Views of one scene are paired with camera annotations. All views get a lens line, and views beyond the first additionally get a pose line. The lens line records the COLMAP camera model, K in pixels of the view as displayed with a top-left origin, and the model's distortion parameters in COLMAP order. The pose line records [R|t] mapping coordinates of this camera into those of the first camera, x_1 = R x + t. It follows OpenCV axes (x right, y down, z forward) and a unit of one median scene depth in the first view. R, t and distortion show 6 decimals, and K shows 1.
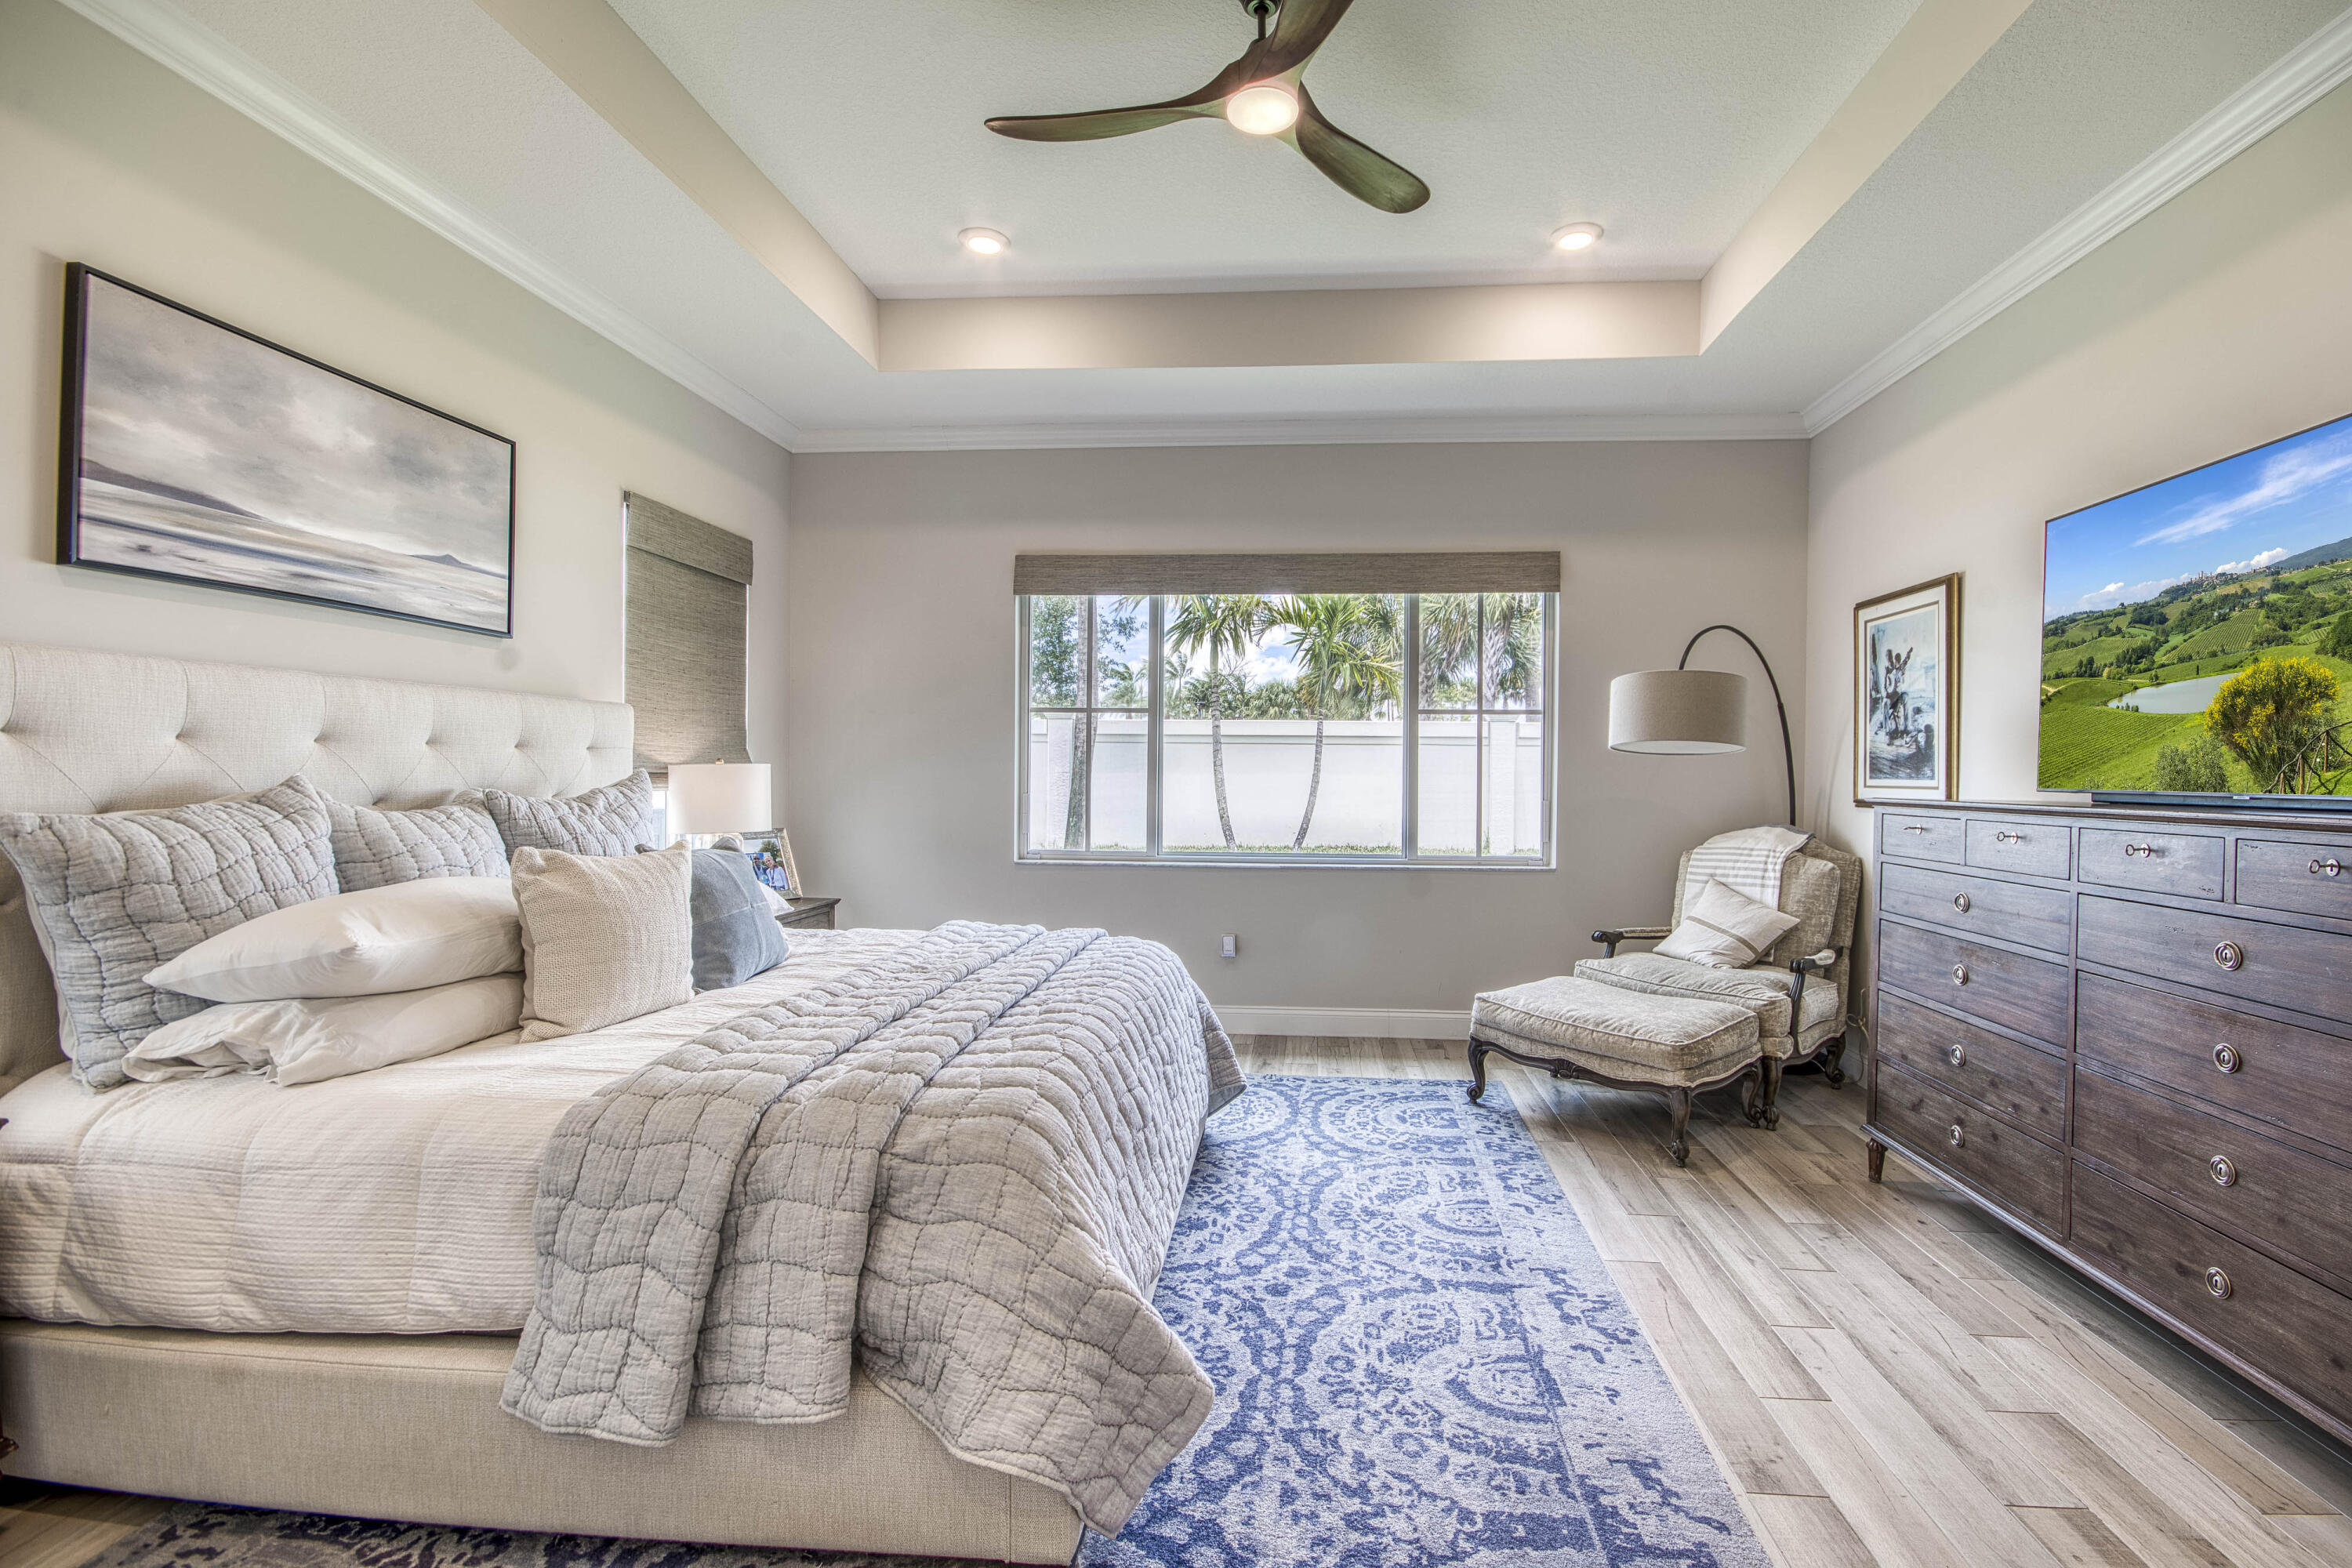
lens RADIAL K [[1043.6, 0, 1237.0], [0, 1043.6, 781.1], [0, 0, 1]] dist [0.004902, -0.009764]
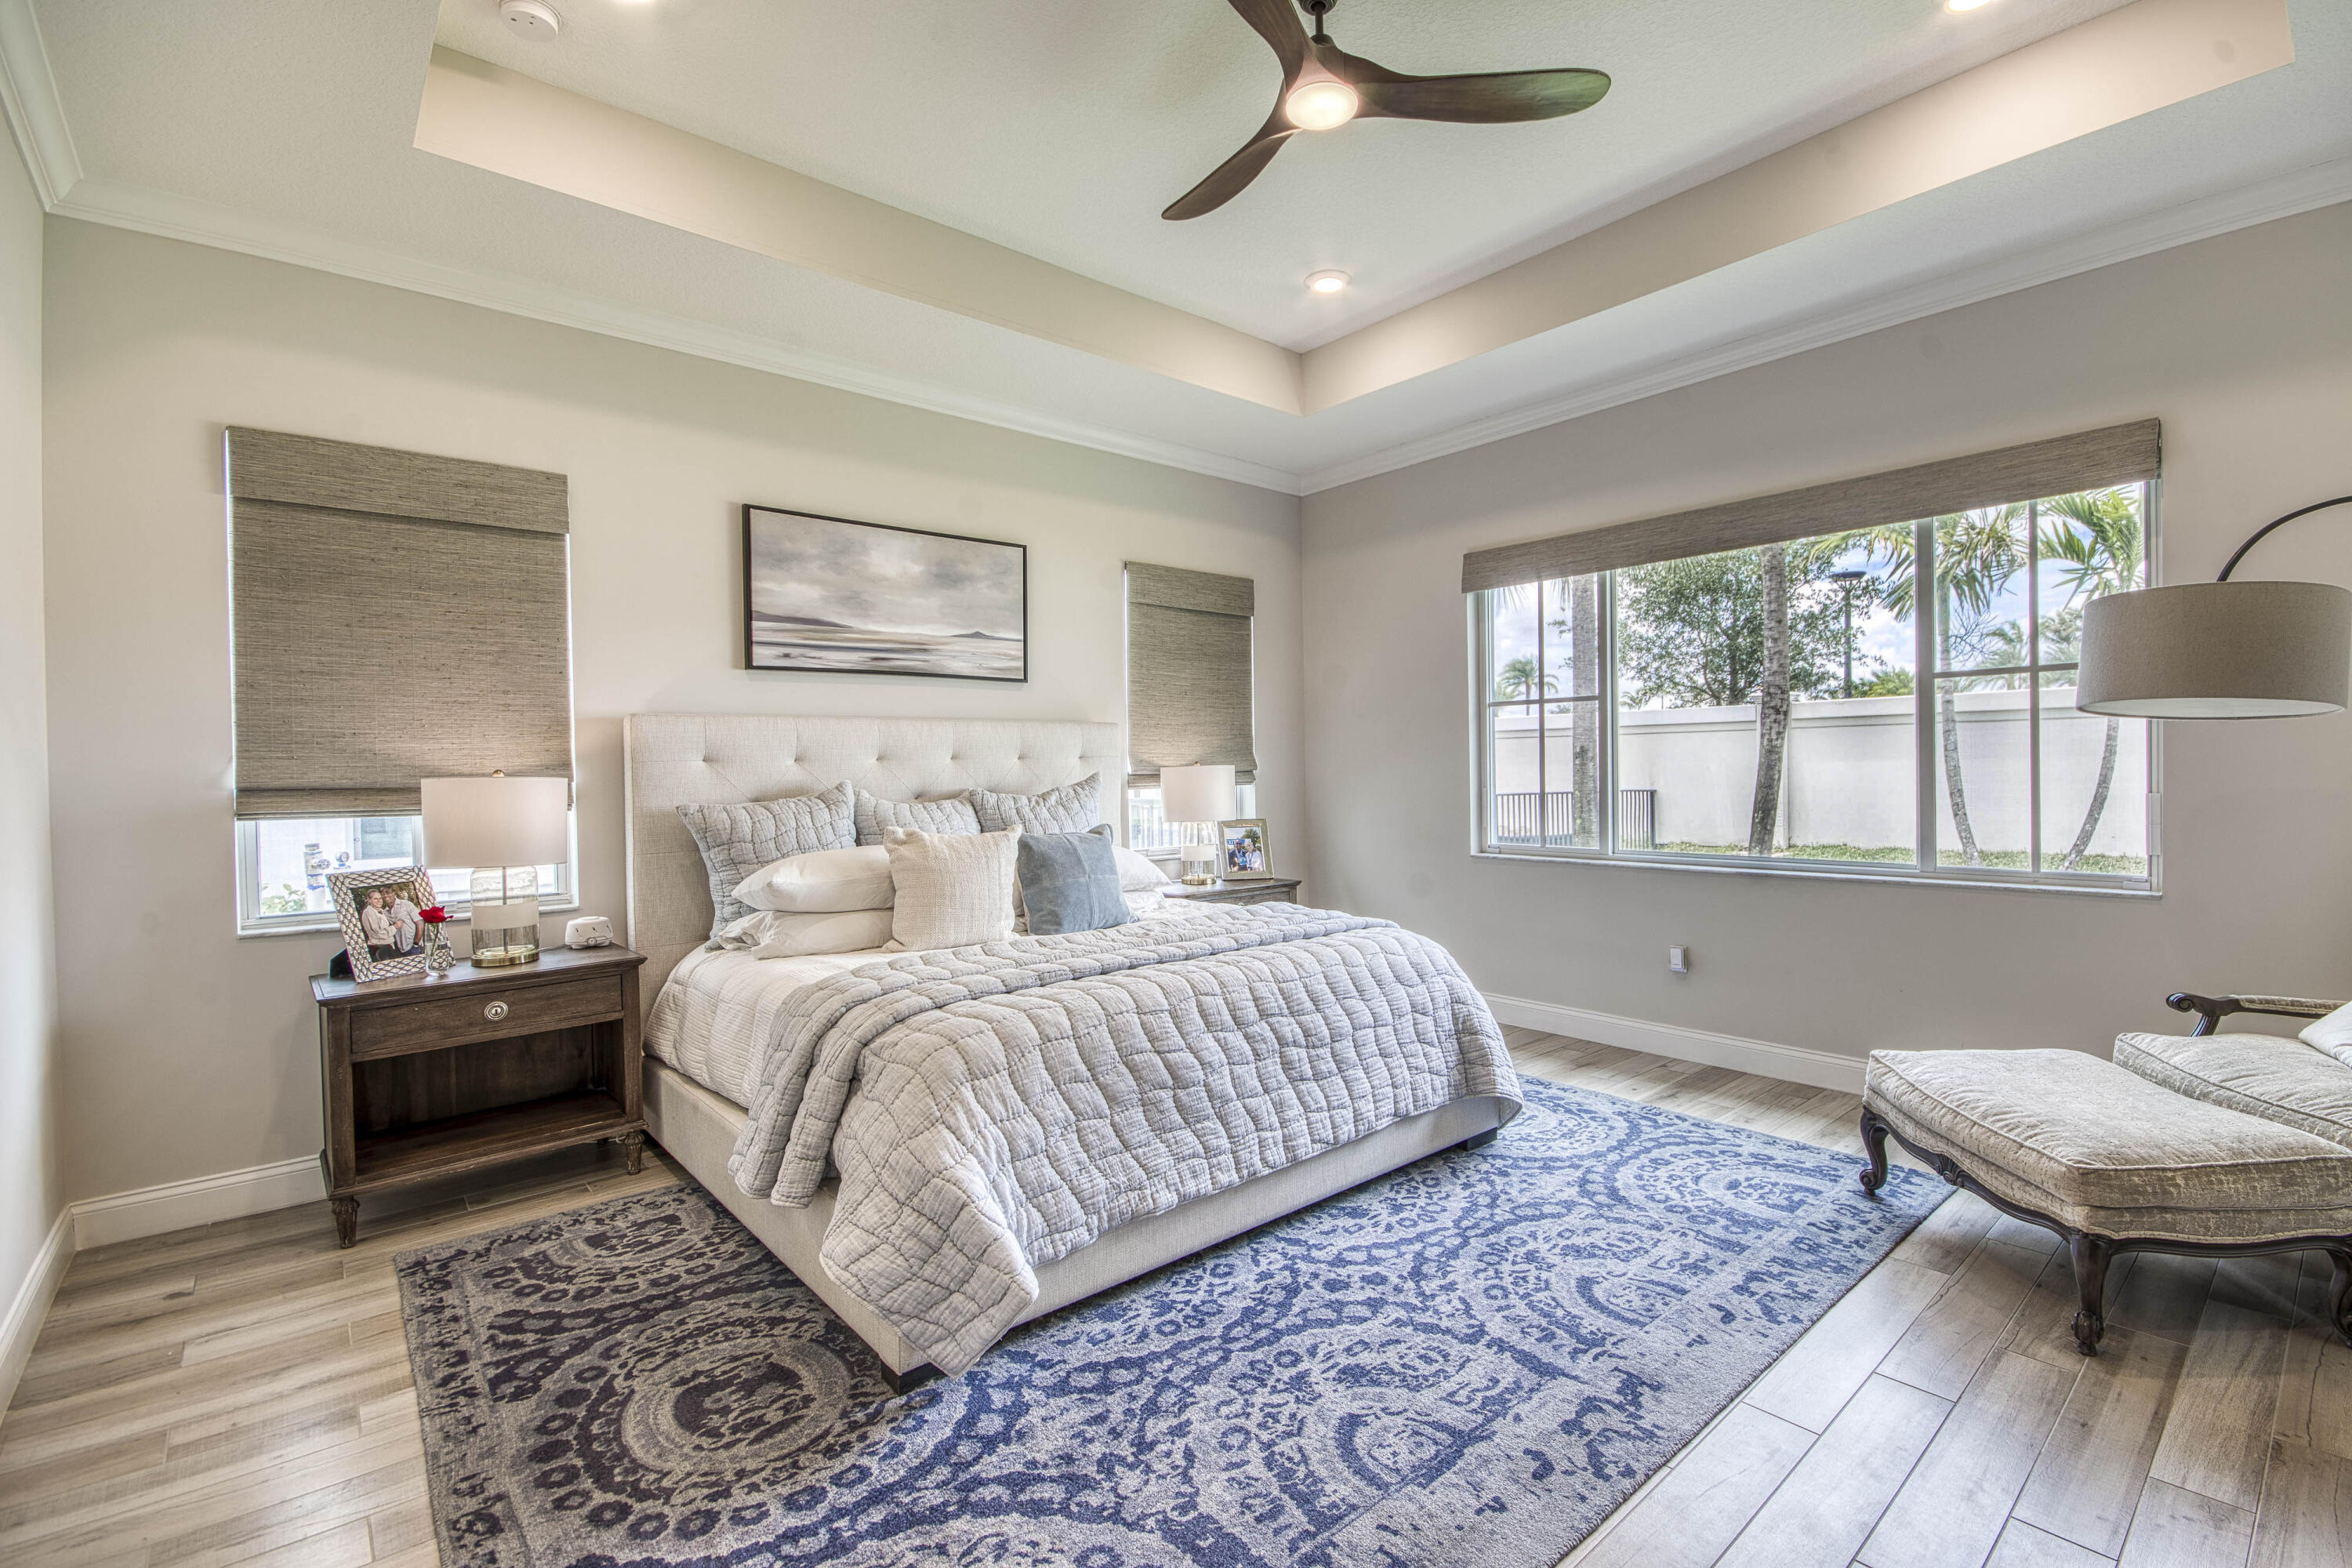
lens RADIAL K [[1043.6, 0, 1237.0], [0, 1043.6, 781.1], [0, 0, 1]] dist [0.004902, -0.009764]
pose [[0.718142, -0.010362, -0.695819, 0.560649], [0.015705, 0.999876, 0.001319, 0.001202], [0.695719, -0.011875, 0.718216, 0.184853]]
